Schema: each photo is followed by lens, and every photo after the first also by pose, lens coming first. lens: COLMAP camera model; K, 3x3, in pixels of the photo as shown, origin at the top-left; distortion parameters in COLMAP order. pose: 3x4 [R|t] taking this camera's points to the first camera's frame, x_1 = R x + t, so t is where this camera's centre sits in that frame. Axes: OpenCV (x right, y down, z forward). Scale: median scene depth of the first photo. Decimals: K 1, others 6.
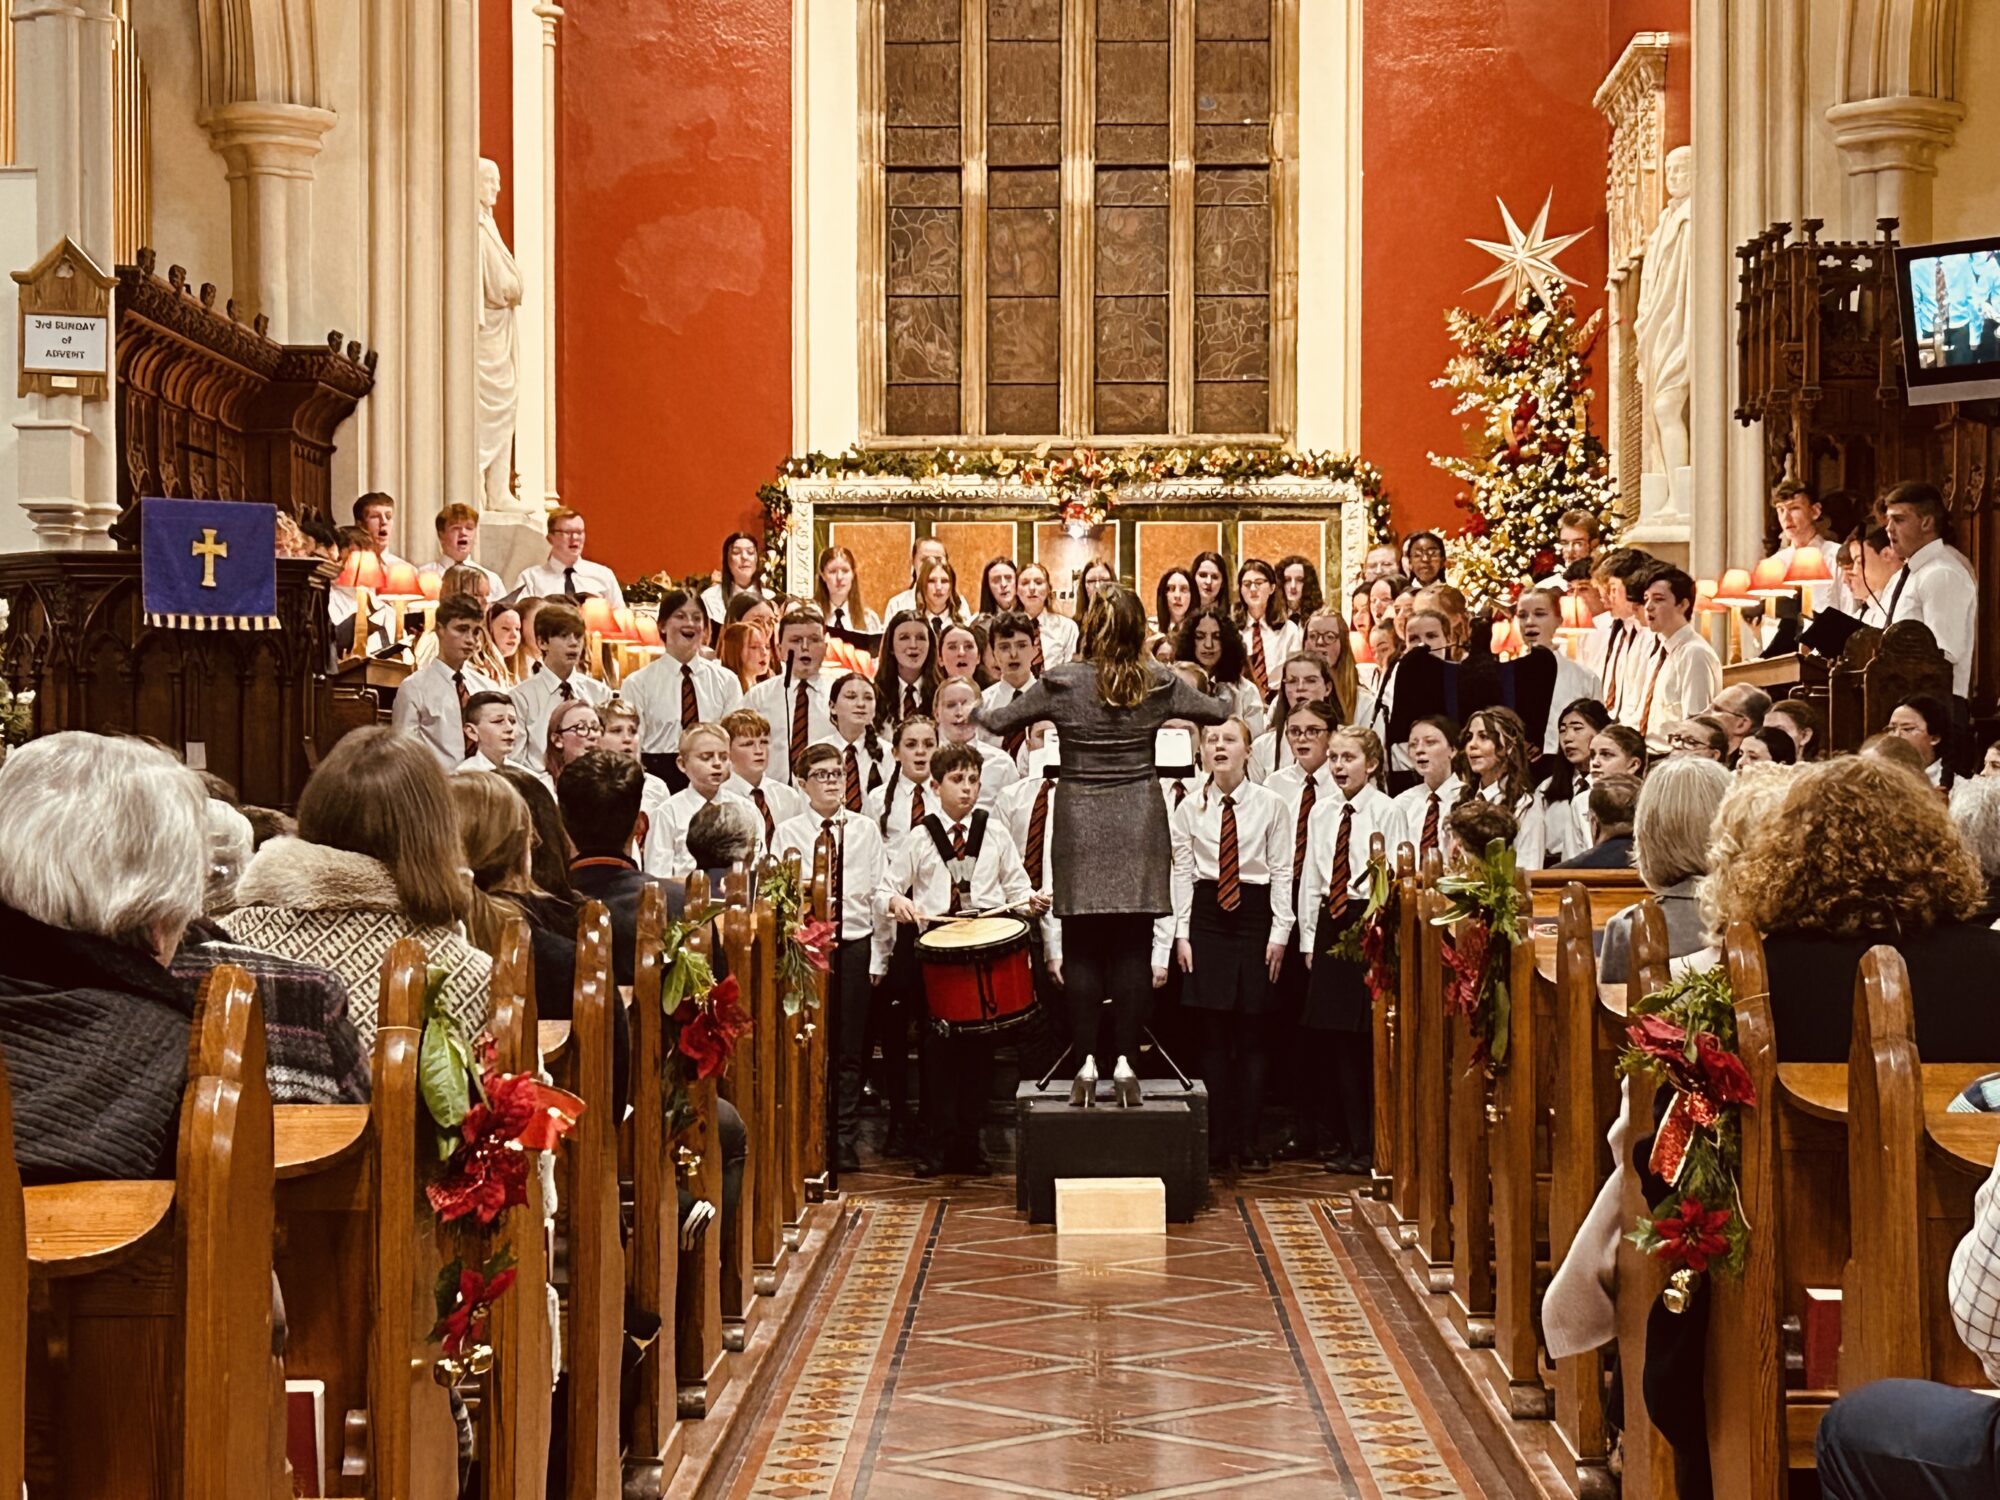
lens RADIAL K [[4205.8, 0, 1000.0], [0, 4205.8, 750.0], [0, 0, 1]] dist [0.054432, 0.112582]
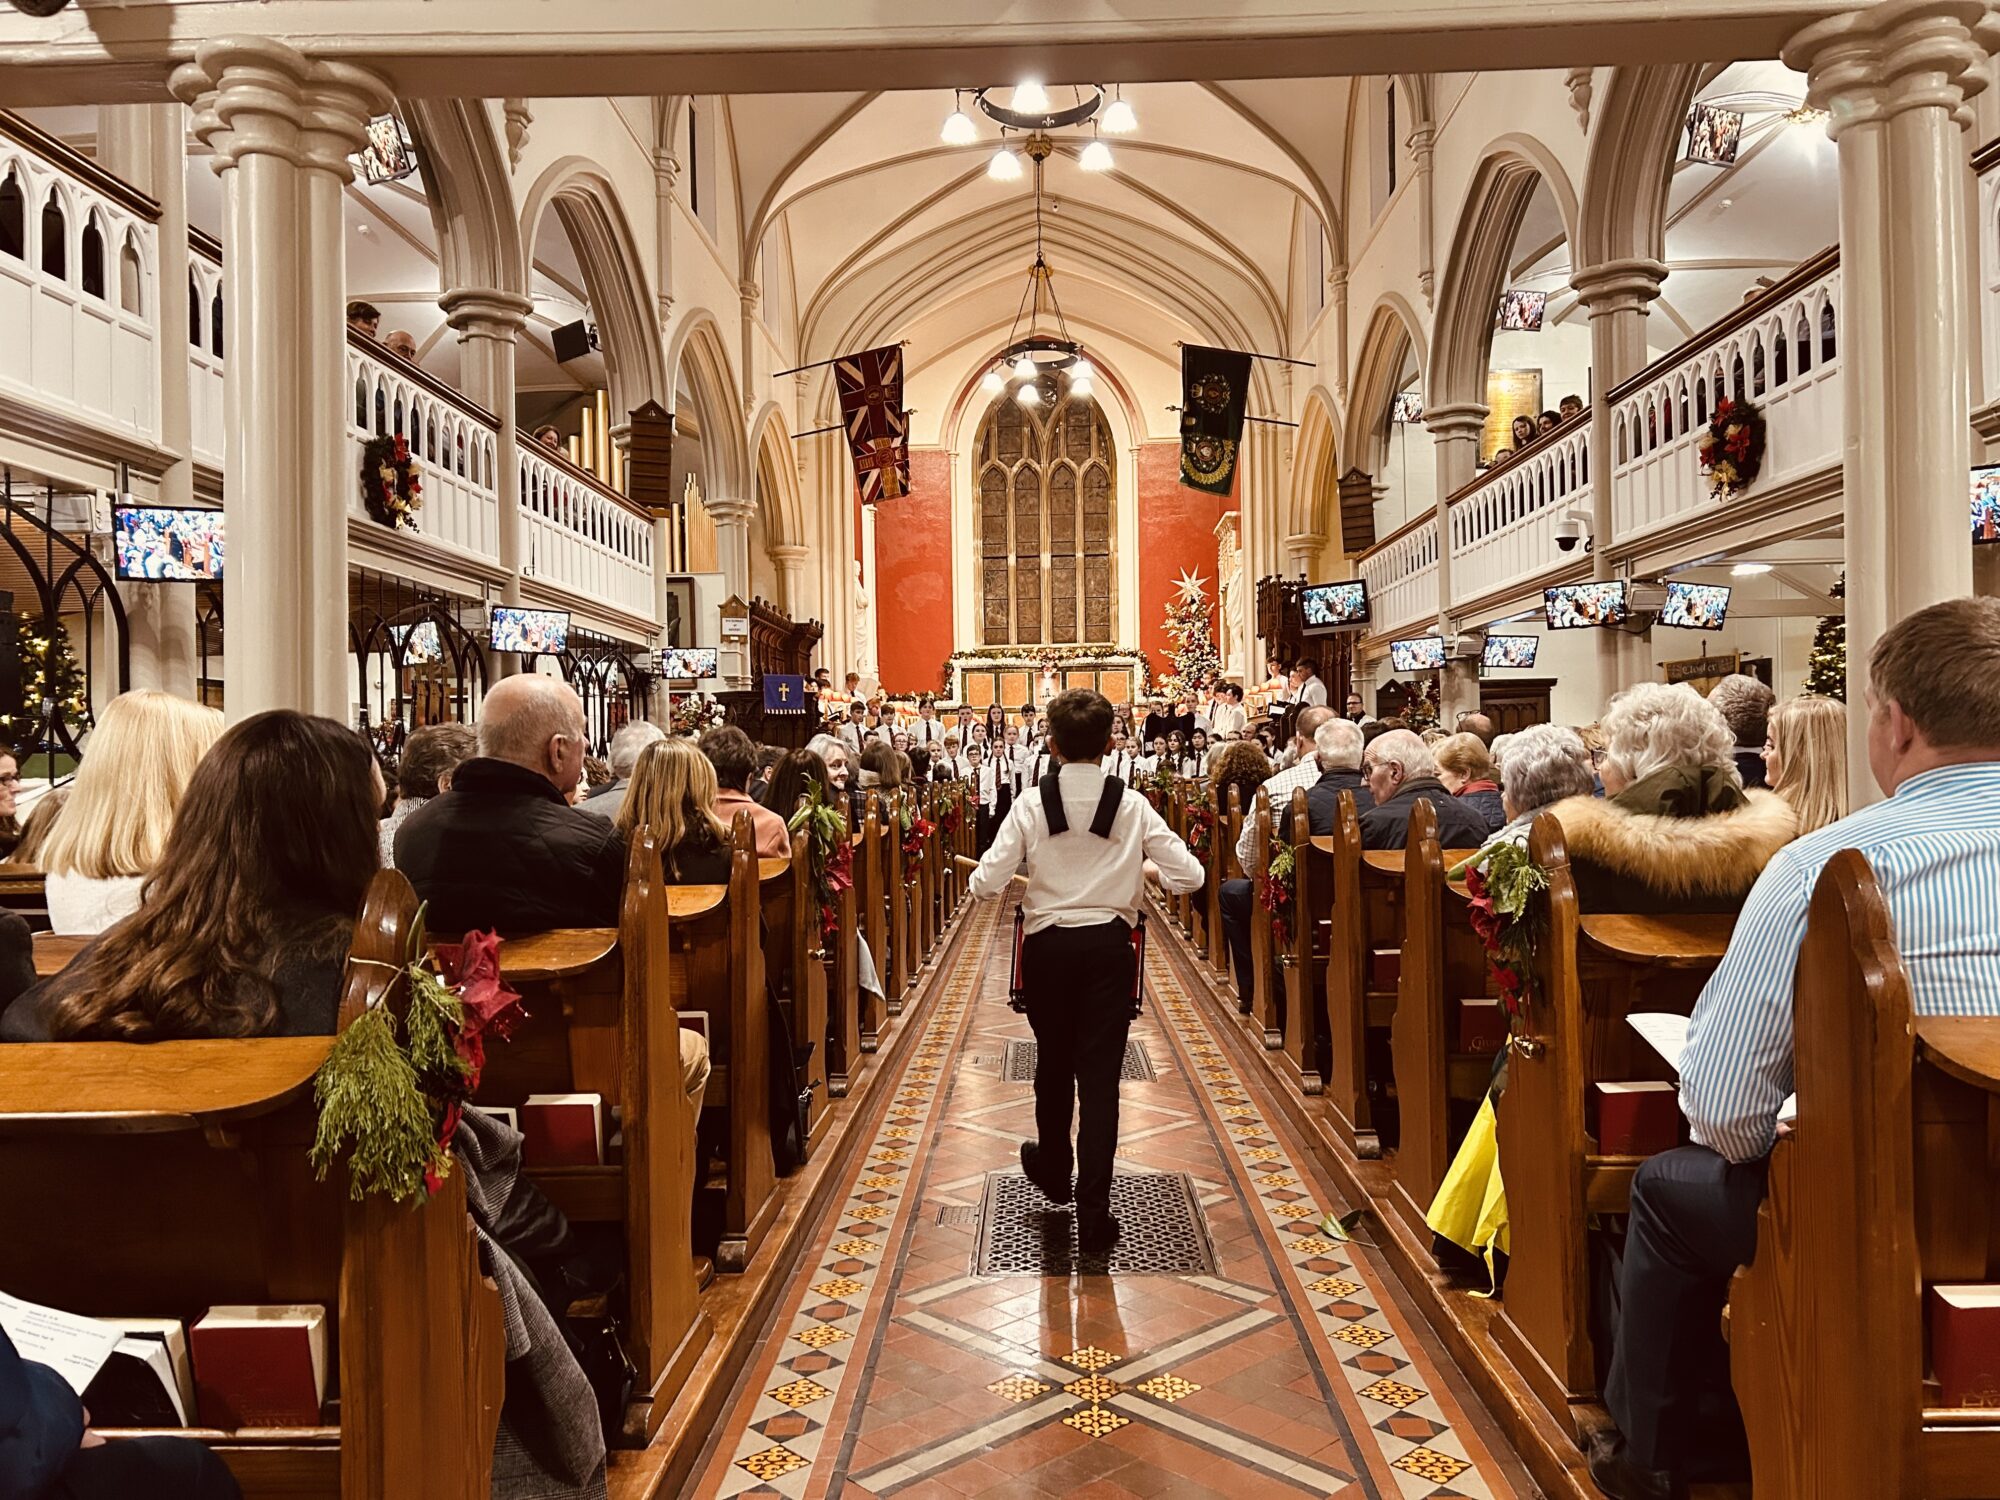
lens RADIAL K [[1508.3, 0, 1009.8], [0, 1508.3, 757.9], [0, 0, 1]] dist [0.084202, -0.114315]
pose [[0.999822, -0.017284, -0.007595, -0.002189], [0.017325, 0.999835, 0.005399, 0.001617], [0.007500, -0.005530, 0.999957, -0.123489]]
